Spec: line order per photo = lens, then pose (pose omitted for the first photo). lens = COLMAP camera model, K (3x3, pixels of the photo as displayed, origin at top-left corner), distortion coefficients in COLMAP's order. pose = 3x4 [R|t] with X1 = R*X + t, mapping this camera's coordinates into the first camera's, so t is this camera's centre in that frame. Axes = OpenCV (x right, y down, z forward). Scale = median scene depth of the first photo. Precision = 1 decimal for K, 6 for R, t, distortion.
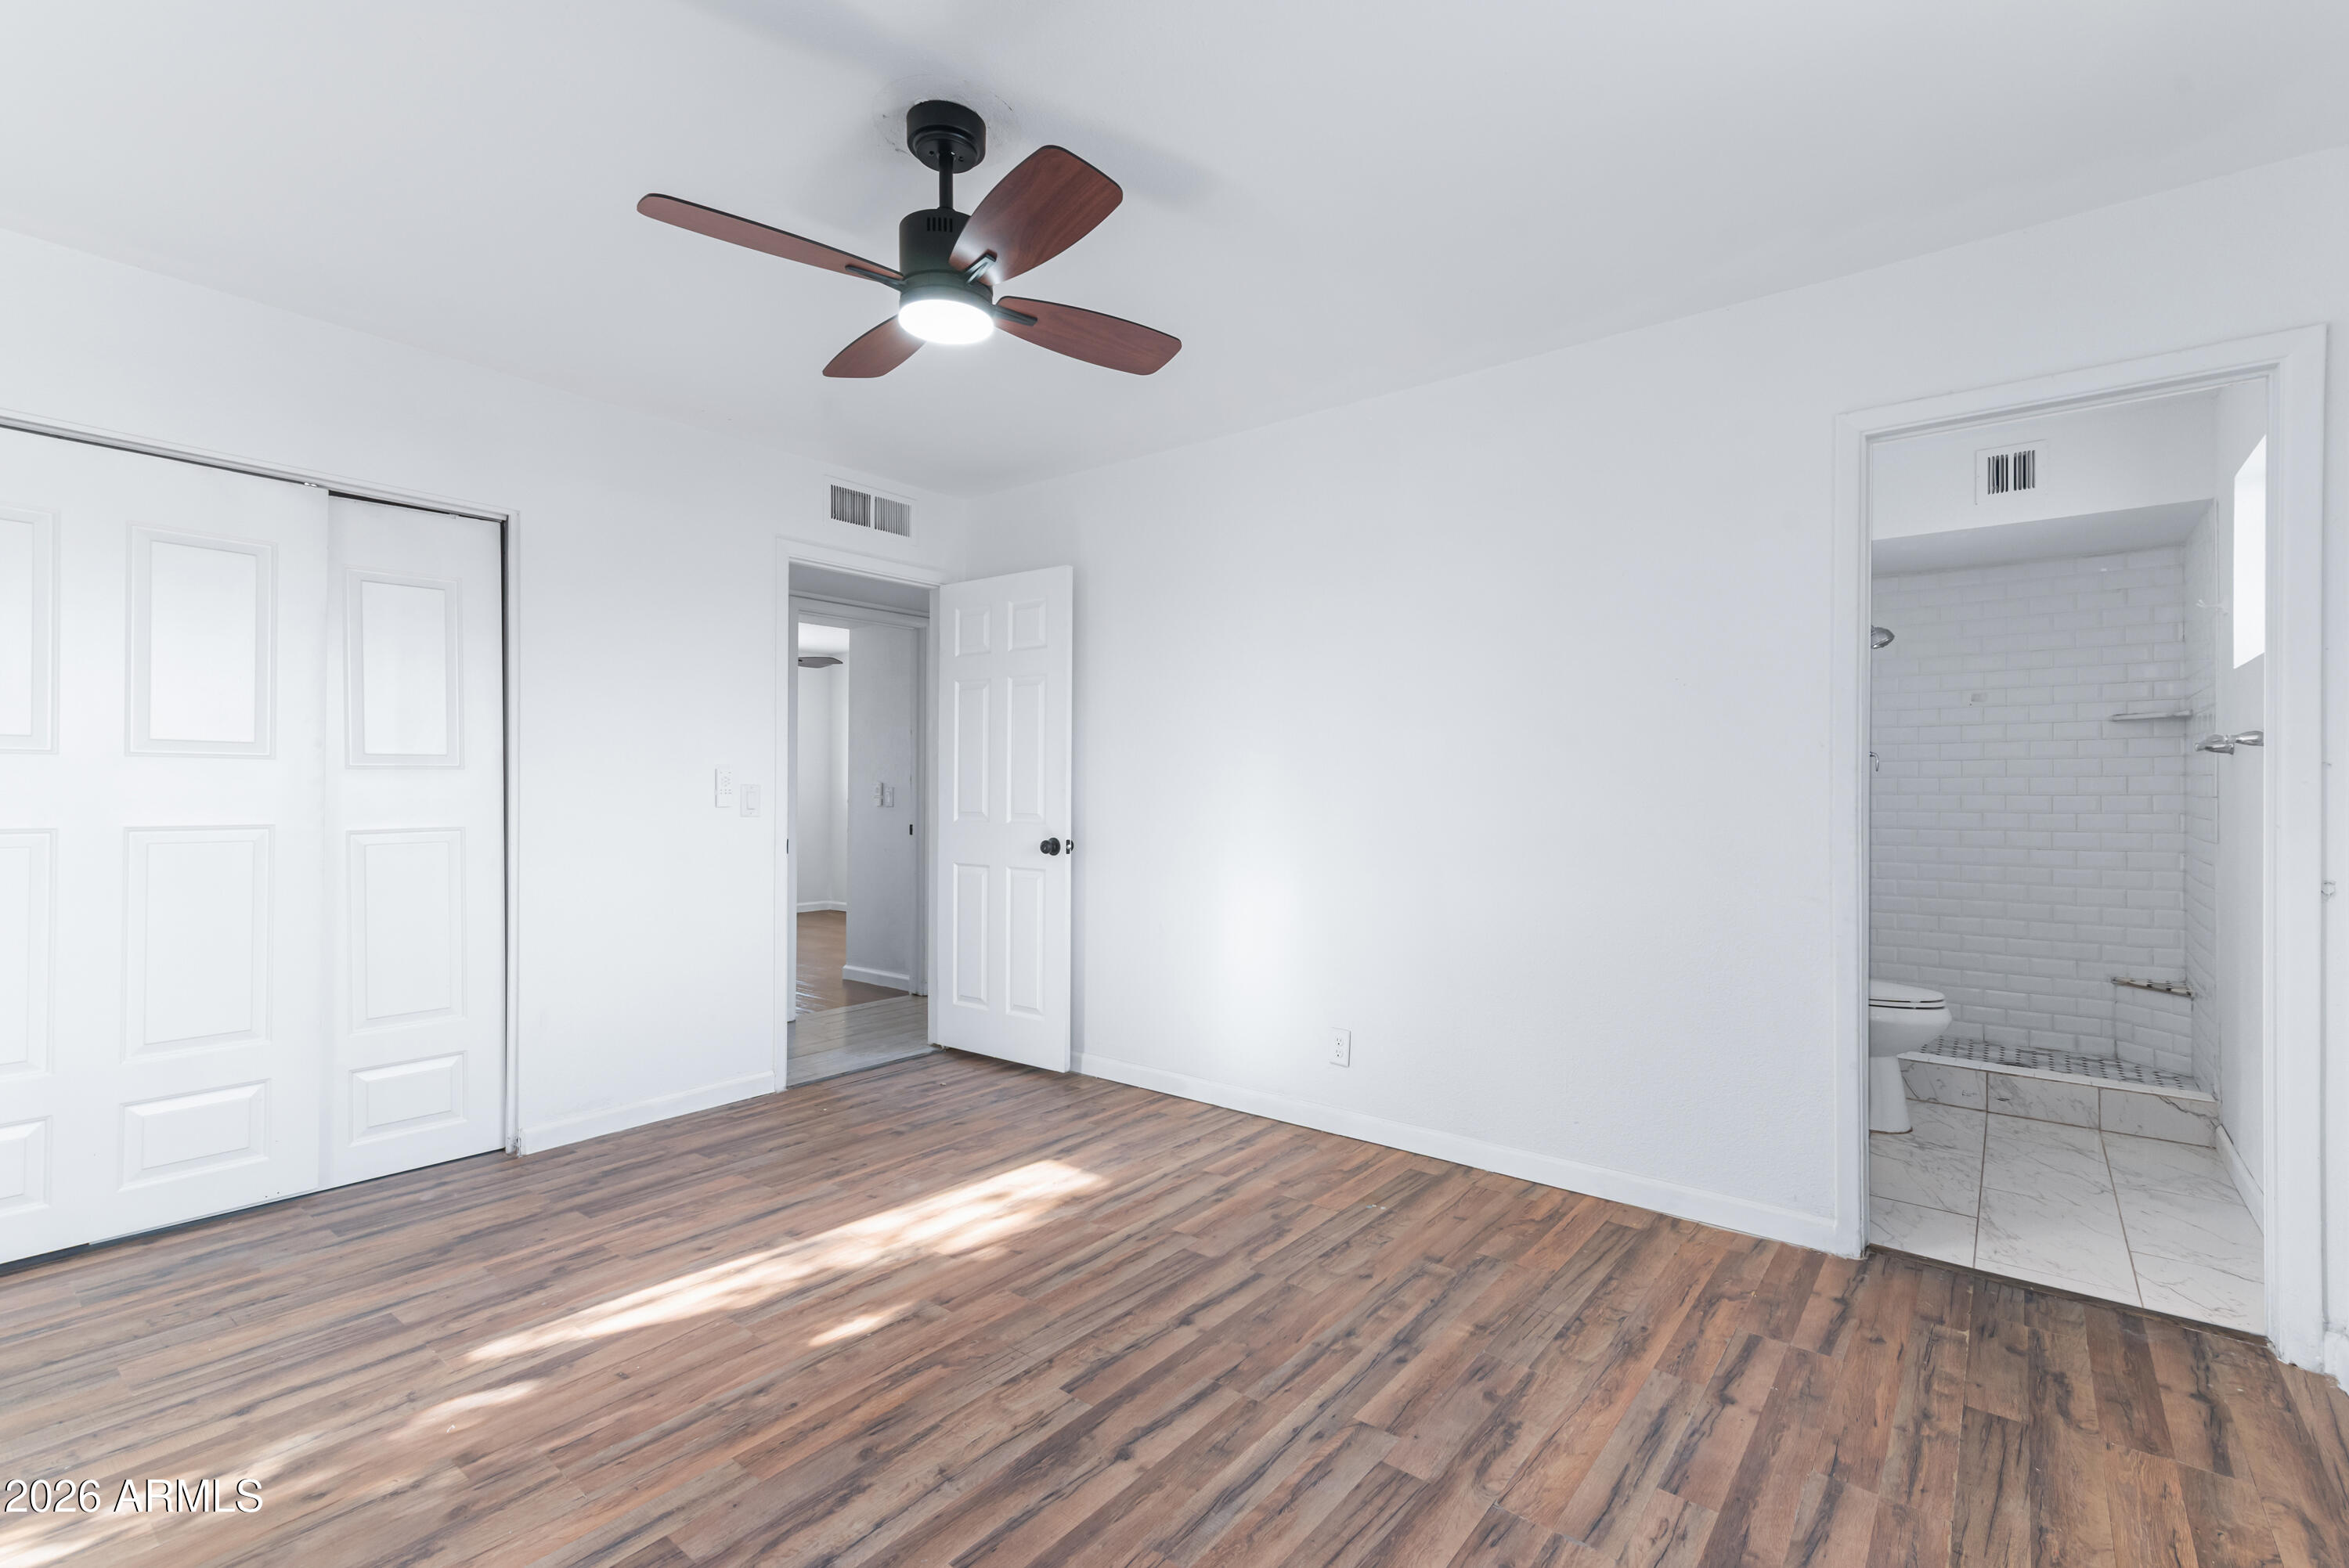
lens RADIAL K [[1055.5, 0, 1178.9], [0, 1055.5, 787.0], [0, 0, 1]] dist [0.015194, 0.000201]
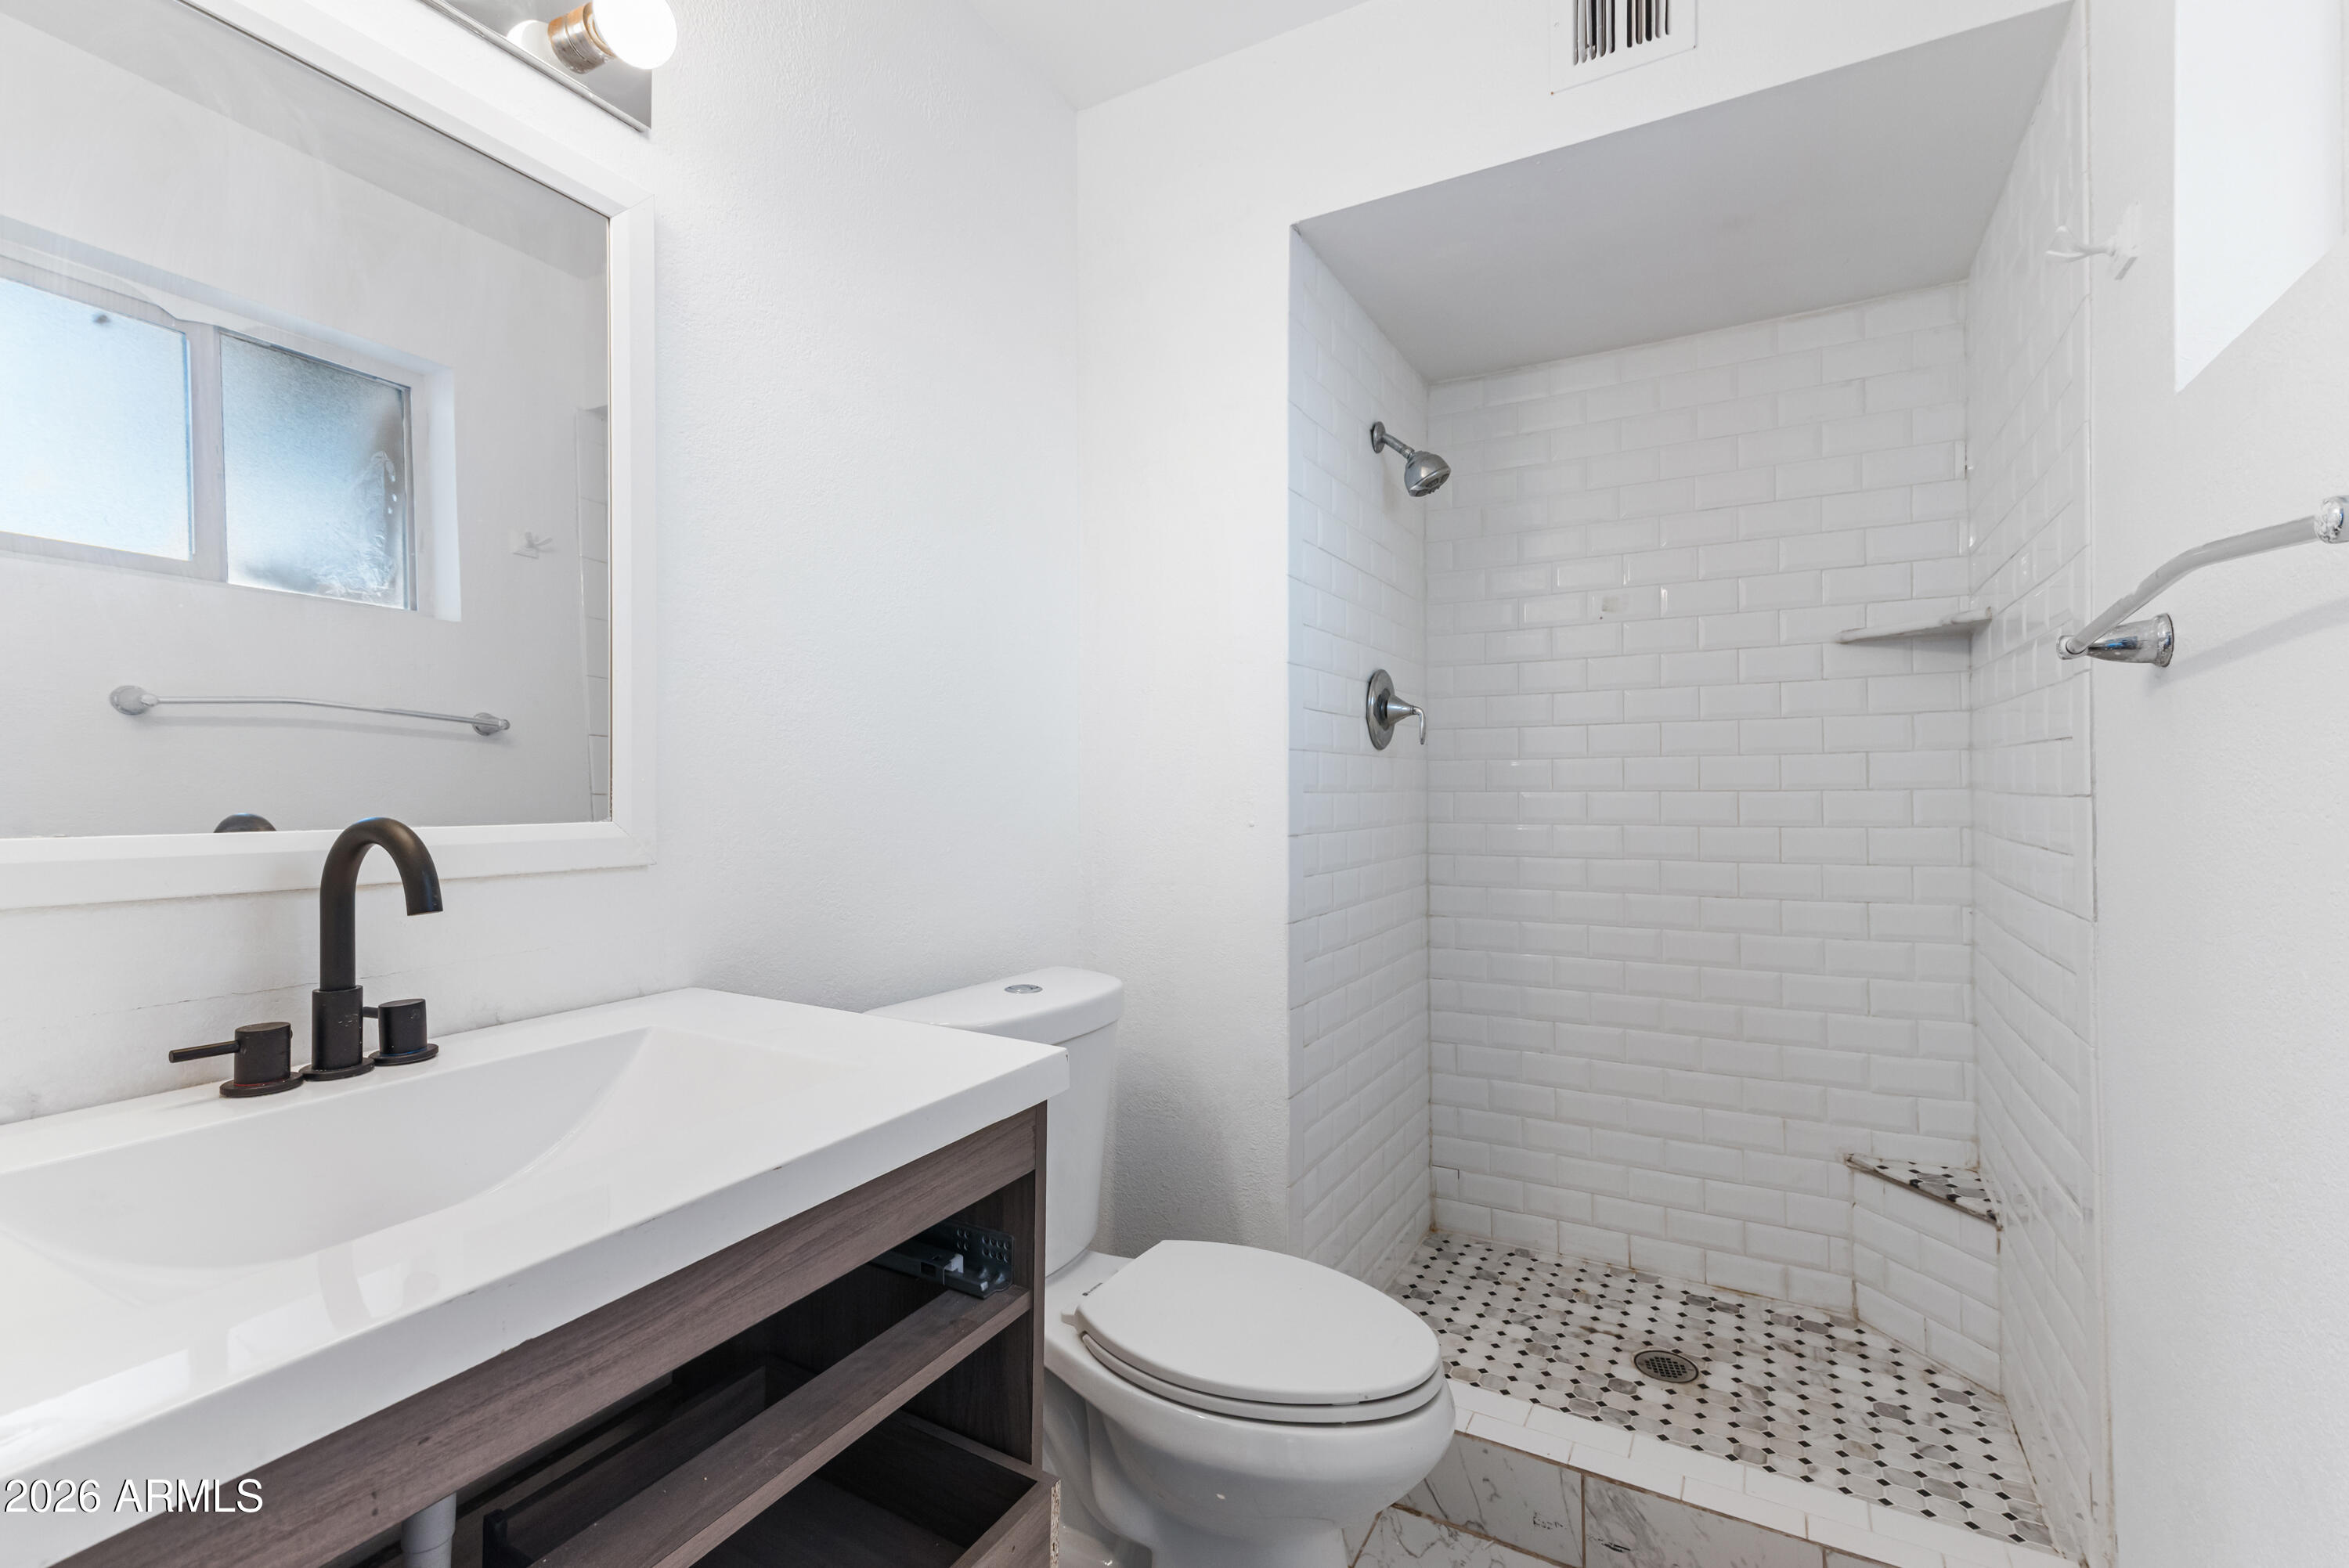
lens RADIAL K [[1055.5, 0, 1178.9], [0, 1055.5, 787.0], [0, 0, 1]] dist [0.015194, 0.000201]
pose [[0.986829, -0.006548, 0.161633, 0.943828], [0.007535, 0.999957, -0.005497, 0.011905], [-0.161590, 0.006642, 0.986836, 1.083540]]
